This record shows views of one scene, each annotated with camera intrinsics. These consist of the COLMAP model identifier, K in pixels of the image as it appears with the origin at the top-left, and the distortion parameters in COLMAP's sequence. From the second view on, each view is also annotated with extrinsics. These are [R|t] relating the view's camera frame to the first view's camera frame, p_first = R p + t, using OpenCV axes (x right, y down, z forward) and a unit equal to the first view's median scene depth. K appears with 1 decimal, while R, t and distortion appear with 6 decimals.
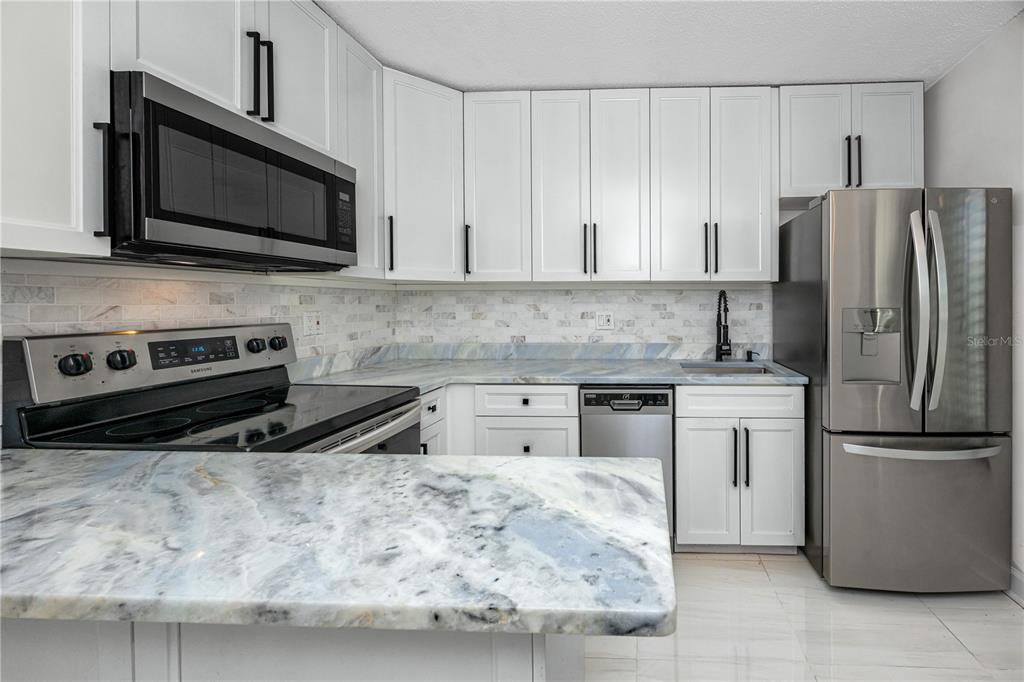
lens RADIAL K [[422.2, 0, 640.8], [0, 422.2, 305.5], [0, 0, 1]] dist [-0.000888, -0.000015]
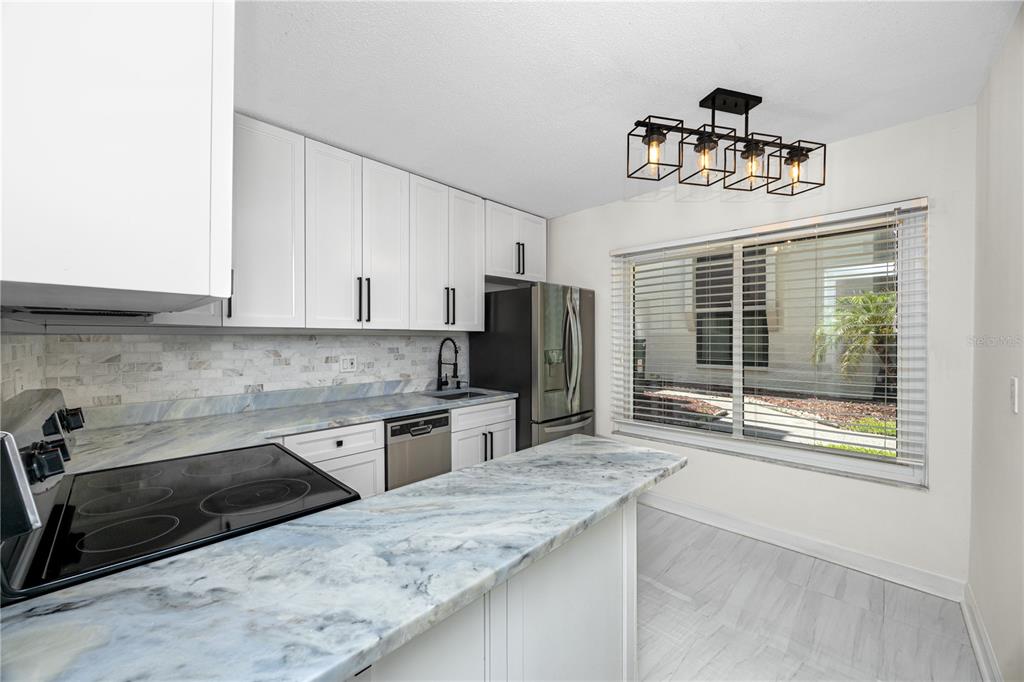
lens RADIAL K [[383.6, 0, 512.0], [0, 383.6, 341.0], [0, 0, 1]] dist [-0.000608, -0.000048]
pose [[0.680219, -0.003271, 0.733002, -0.530858], [0.004084, 0.999991, 0.000673, -0.022268], [-0.732998, 0.002535, 0.680226, 0.020087]]
